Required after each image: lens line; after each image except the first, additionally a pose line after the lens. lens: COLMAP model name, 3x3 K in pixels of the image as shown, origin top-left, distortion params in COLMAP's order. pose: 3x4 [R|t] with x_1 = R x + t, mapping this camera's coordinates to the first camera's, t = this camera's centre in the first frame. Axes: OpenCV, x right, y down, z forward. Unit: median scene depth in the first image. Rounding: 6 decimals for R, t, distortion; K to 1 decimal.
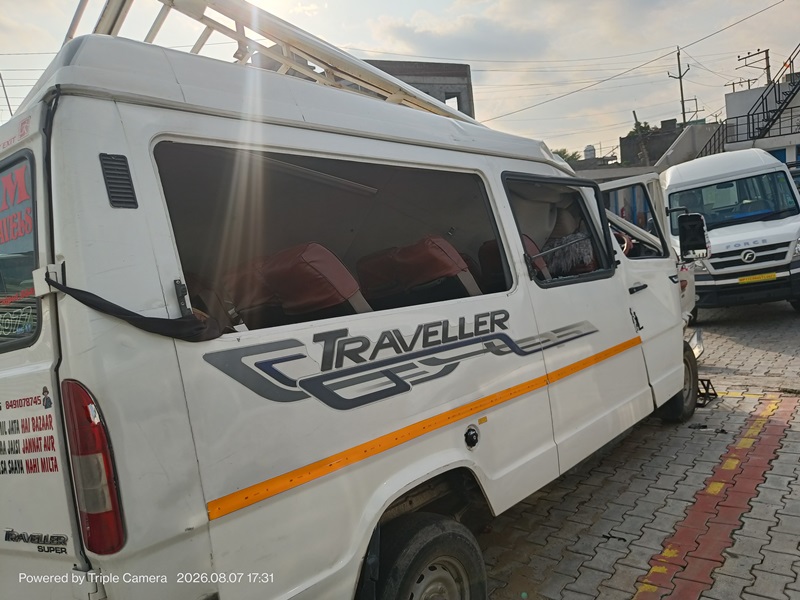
lens RADIAL K [[566.1, 0, 400.0], [0, 566.1, 300.0], [0, 0, 1]] dist [0.006759, -0.003960]
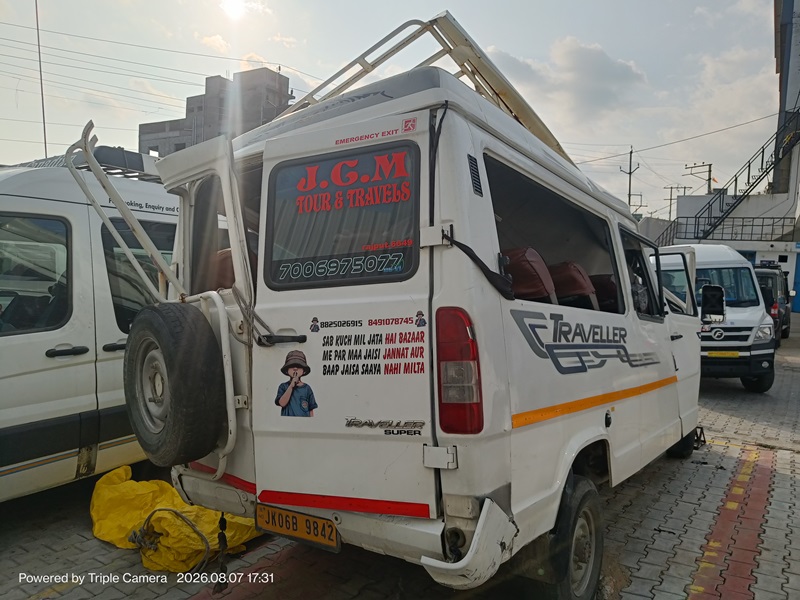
lens RADIAL K [[563.8, 0, 400.0], [0, 563.8, 300.0], [0, 0, 1]] dist [0.000939, 0.000023]
pose [[0.980705, 0.160914, 0.111017, -0.443618], [-0.152210, 0.984863, -0.082925, 0.132252], [-0.122681, 0.064427, 0.990353, -0.181711]]
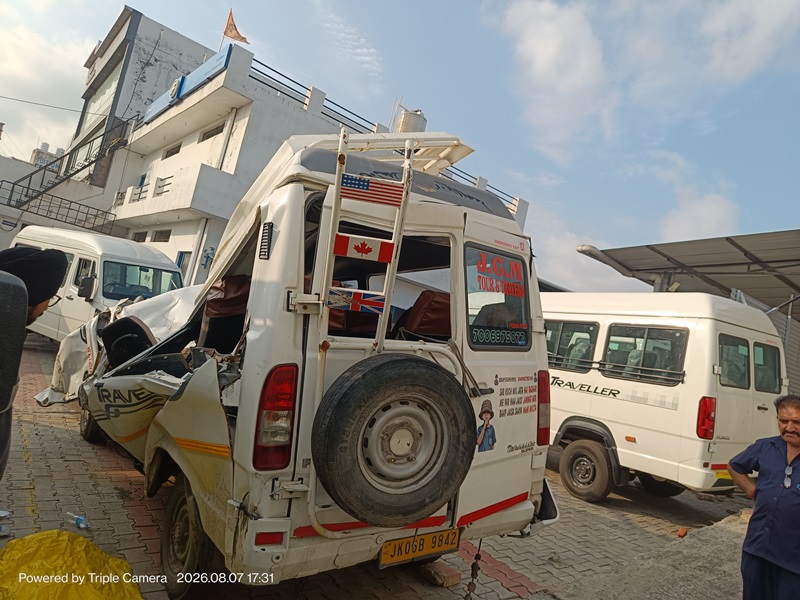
lens RADIAL K [[563.8, 0, 400.0], [0, 563.8, 300.0], [0, 0, 1]] dist [0.000939, 0.000023]
pose [[0.177038, 0.240760, 0.954302, -1.531221], [-0.117853, 0.967827, -0.222308, 0.229071], [-0.977122, -0.073111, 0.199717, 0.588158]]
